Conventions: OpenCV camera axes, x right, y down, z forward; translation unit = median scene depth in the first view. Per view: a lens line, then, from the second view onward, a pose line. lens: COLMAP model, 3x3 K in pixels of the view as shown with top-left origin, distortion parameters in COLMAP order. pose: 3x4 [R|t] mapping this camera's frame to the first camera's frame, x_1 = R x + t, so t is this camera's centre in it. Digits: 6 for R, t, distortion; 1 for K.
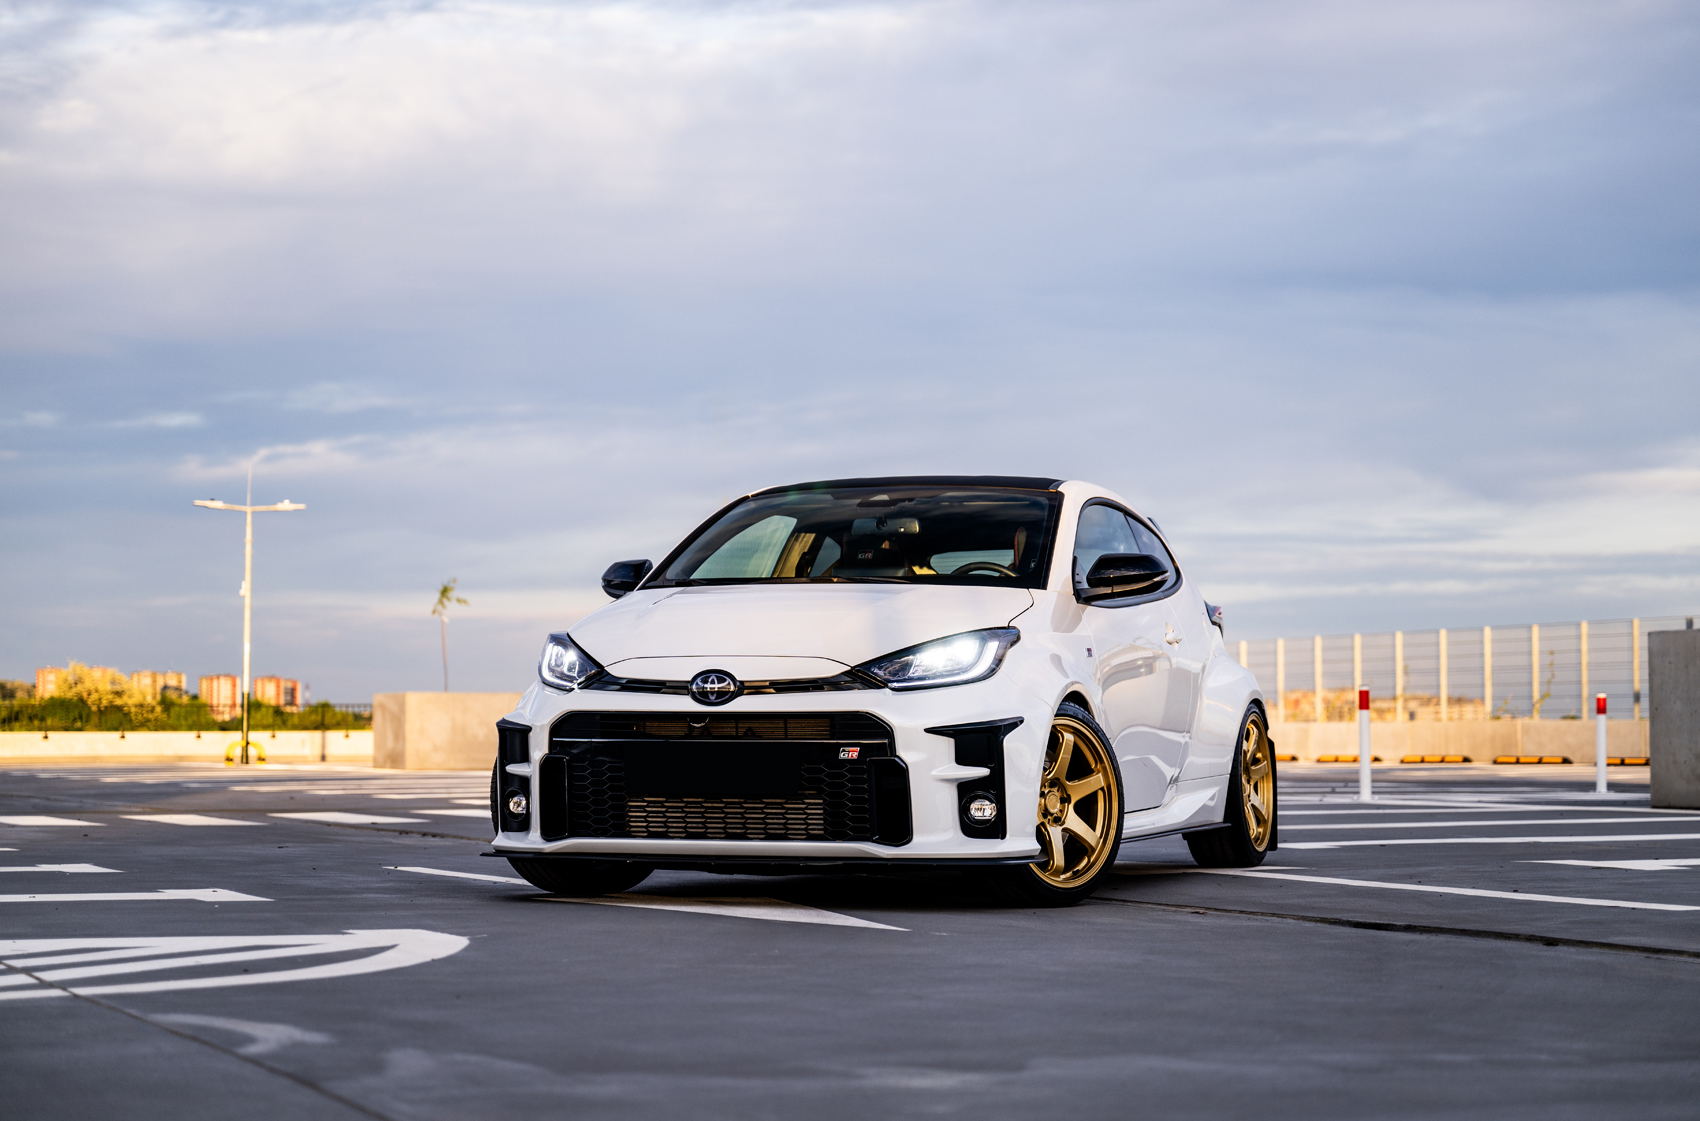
lens RADIAL K [[3226.8, 0, 852.4], [0, 3226.8, 559.4], [0, 0, 1]] dist [-0.021627, 0.000000]
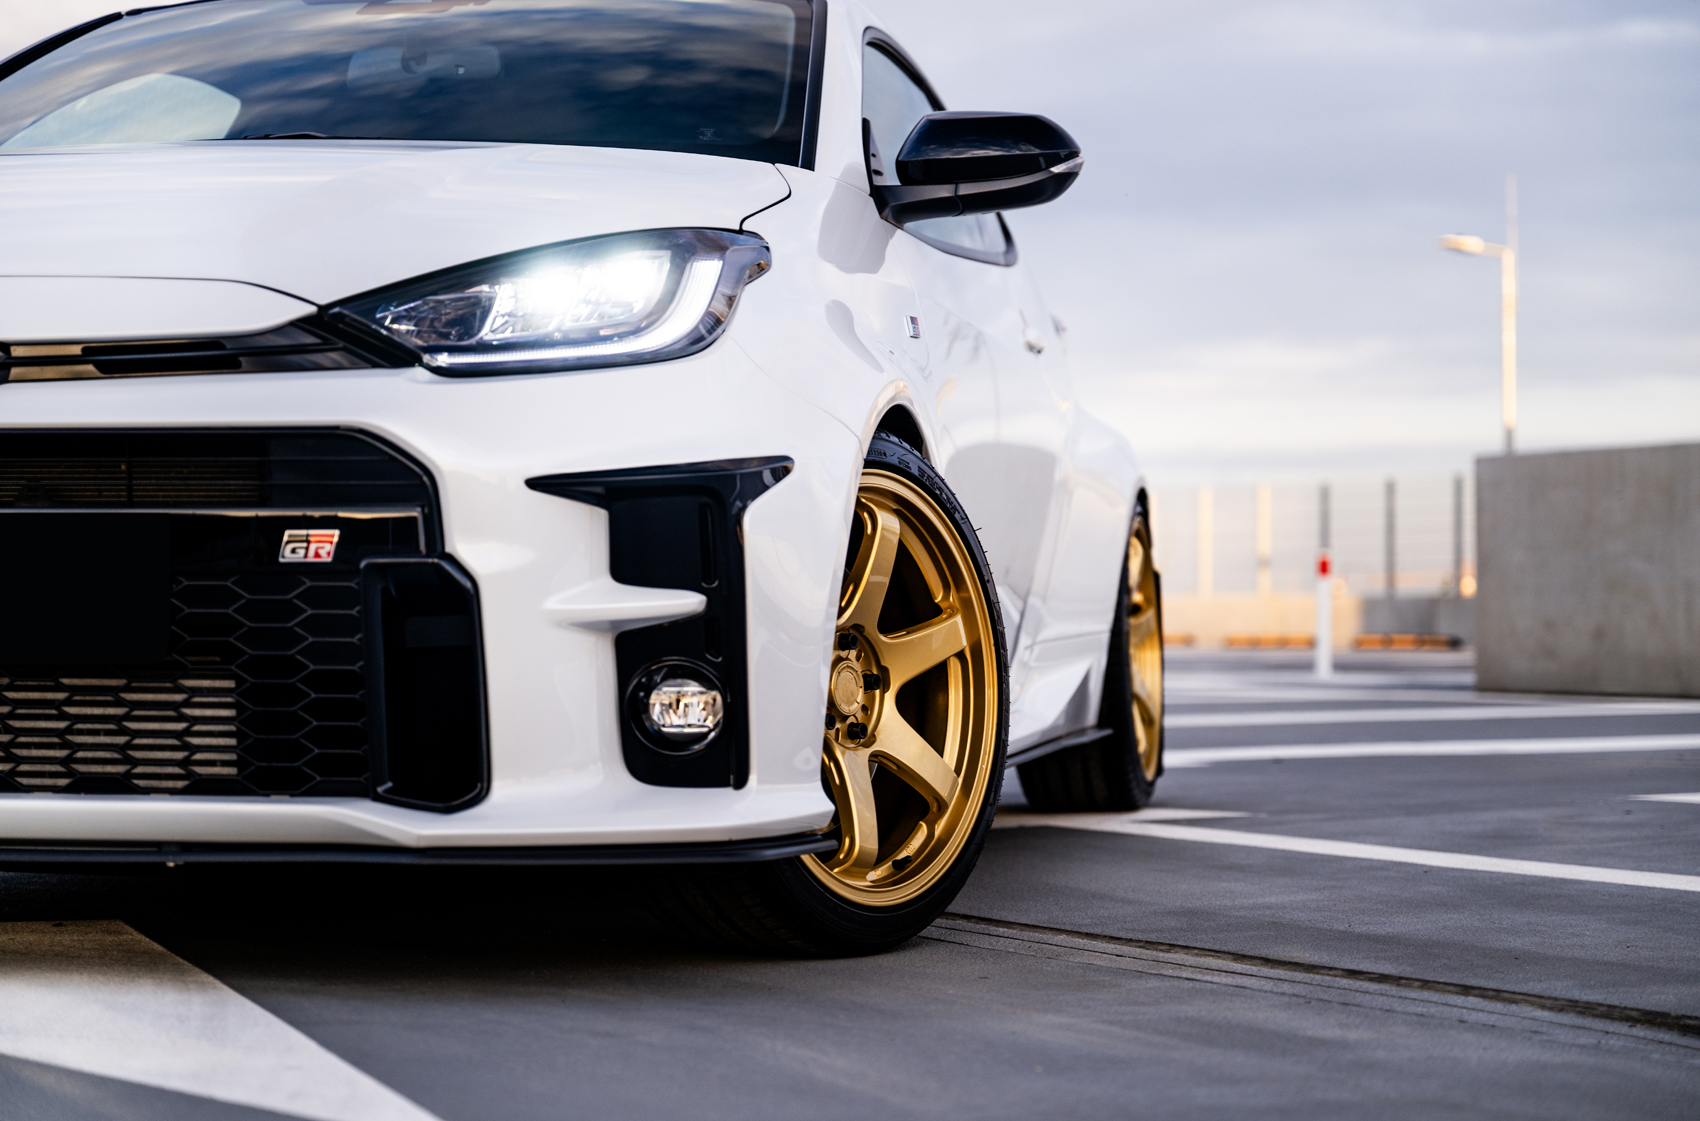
lens RADIAL K [[3226.8, 0, 853.6], [0, 3226.8, 565.5], [0, 0, 1]] dist [-0.021627, 0.000000]
pose [[0.990229, 0.006105, 0.139319, 0.008527], [-0.011431, 0.999233, 0.037465, 0.047252], [-0.138984, -0.038691, 0.989539, 0.631248]]
